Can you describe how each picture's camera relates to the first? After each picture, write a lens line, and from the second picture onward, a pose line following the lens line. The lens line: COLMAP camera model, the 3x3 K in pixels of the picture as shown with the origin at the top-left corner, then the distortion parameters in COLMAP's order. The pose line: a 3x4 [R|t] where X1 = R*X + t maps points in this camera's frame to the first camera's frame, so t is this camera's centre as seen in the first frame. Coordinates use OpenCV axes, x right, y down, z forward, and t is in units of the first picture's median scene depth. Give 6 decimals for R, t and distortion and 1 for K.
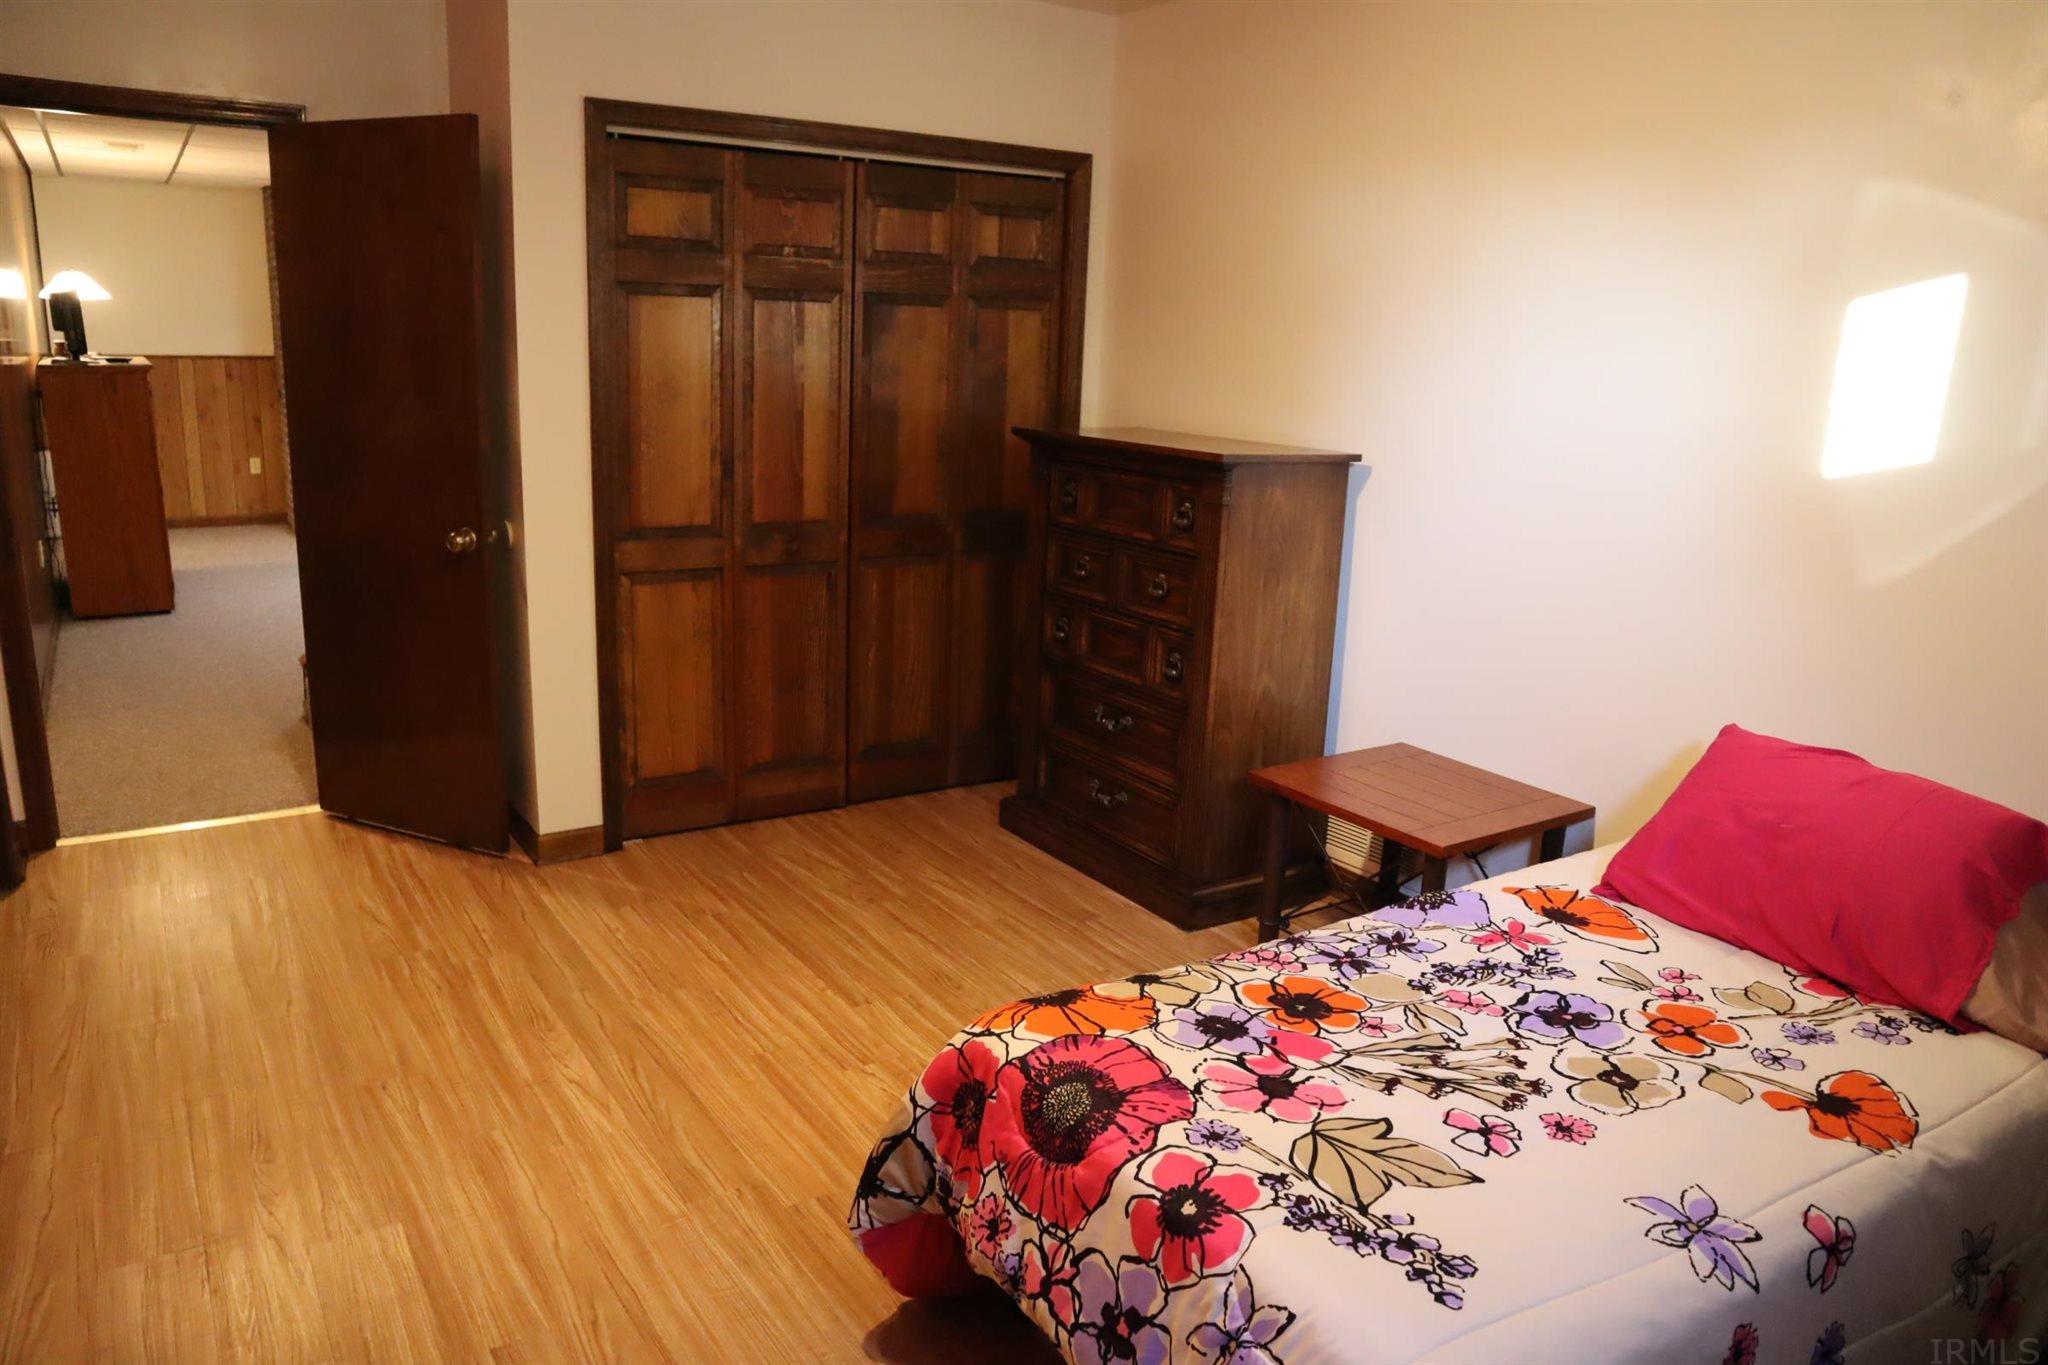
lens RADIAL K [[1416.5, 0, 1024.0], [0, 1416.5, 687.4], [0, 0, 1]] dist [-0.122581, 0.083816]
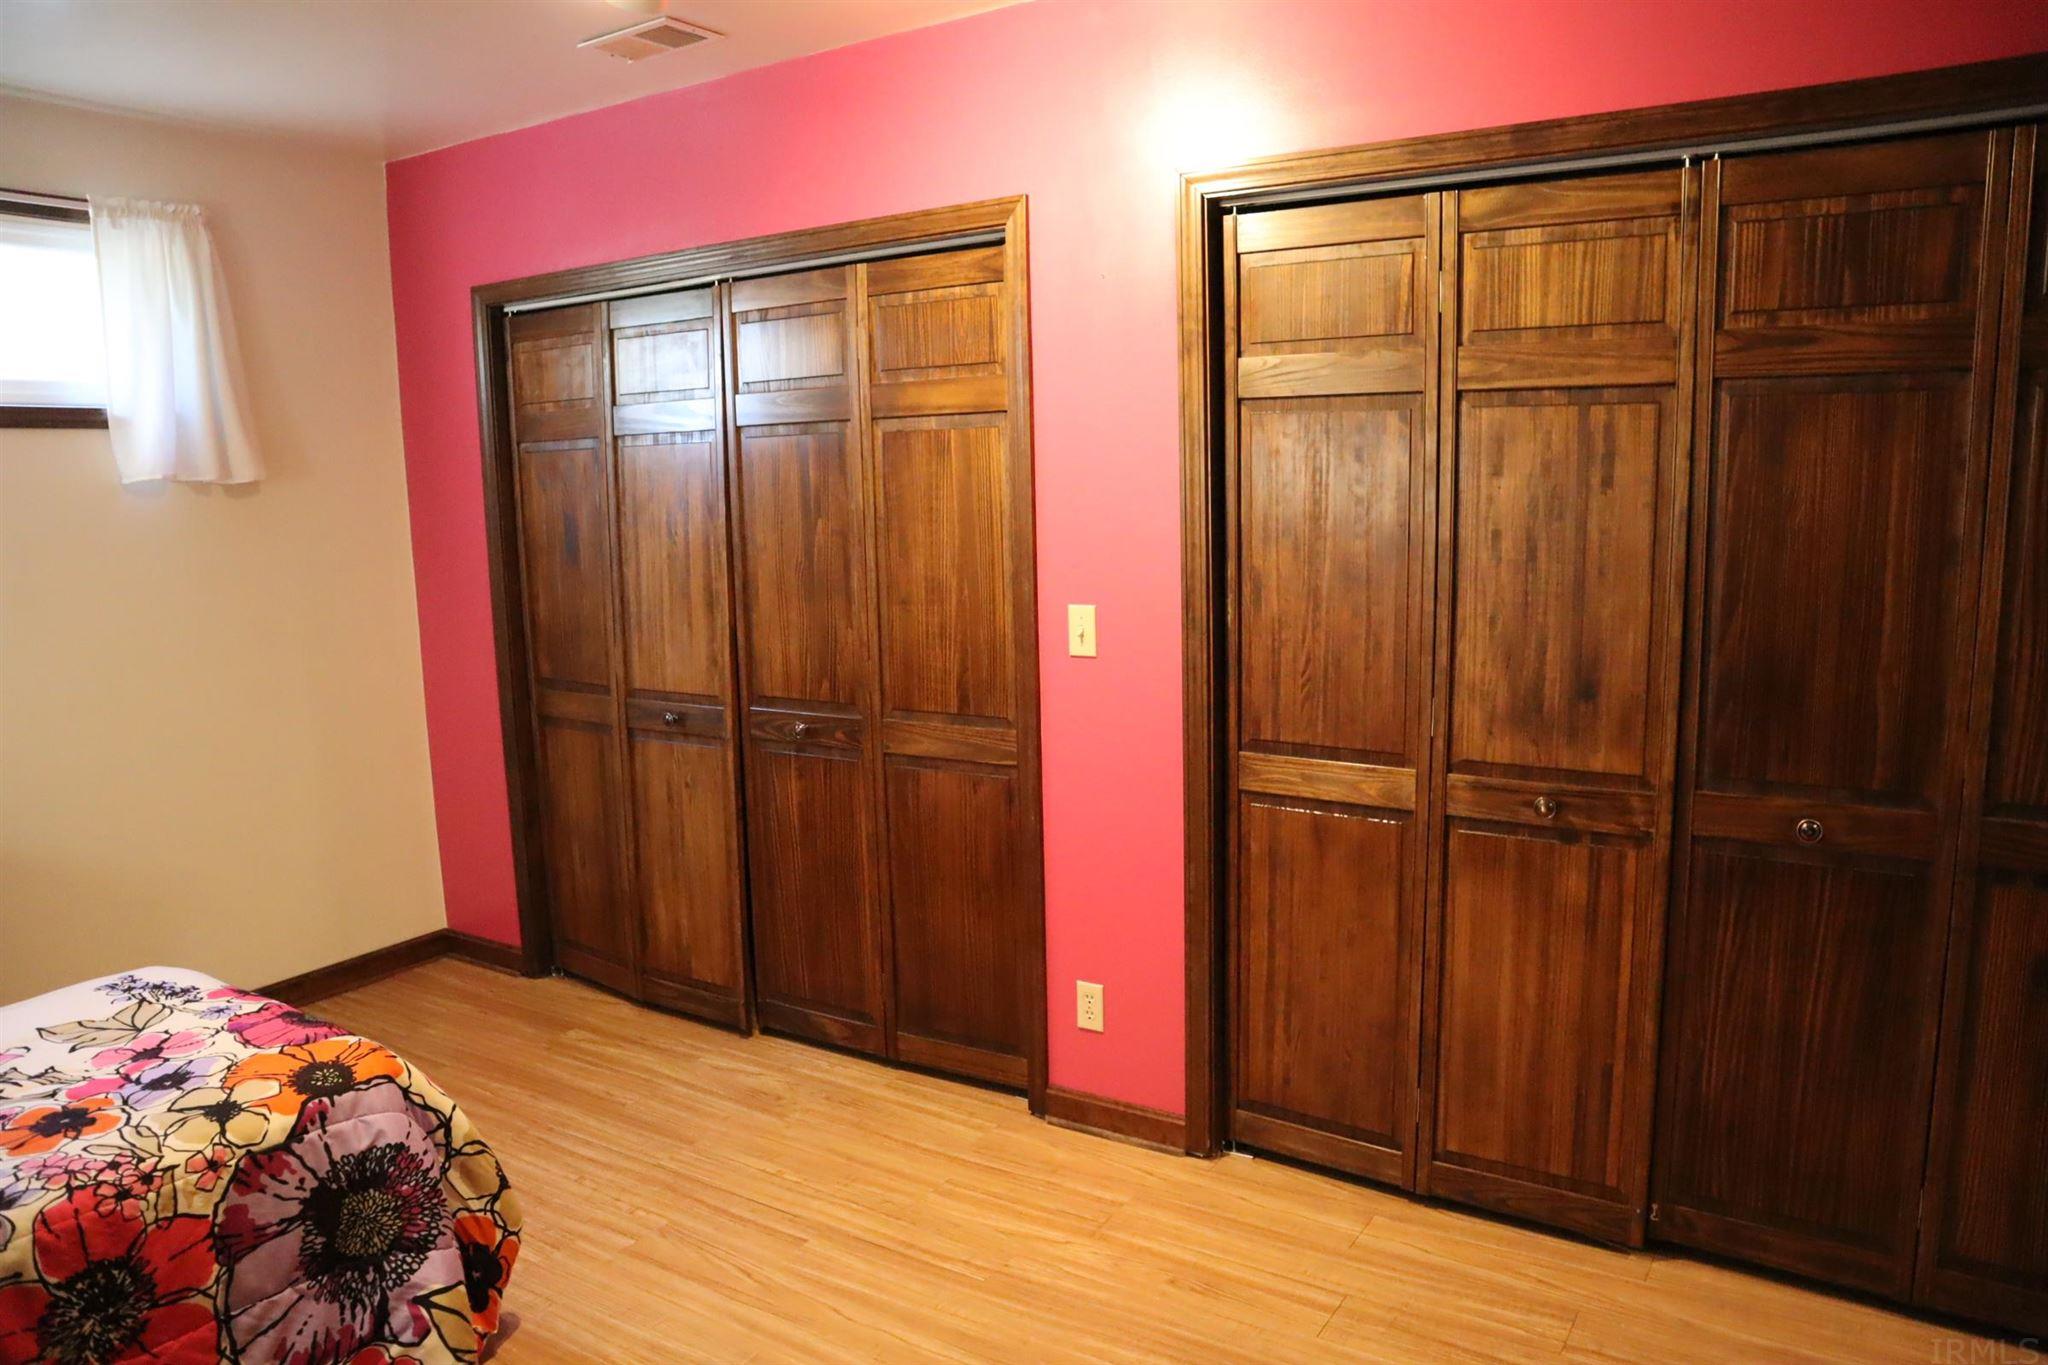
lens RADIAL K [[1416.5, 0, 1024.0], [0, 1416.5, 687.4], [0, 0, 1]] dist [-0.122581, 0.083816]
pose [[-0.916108, 0.049483, -0.397866, -0.080777], [-0.106182, 0.926976, 0.359779, -0.565703], [0.386615, 0.371843, -0.843956, 2.208997]]
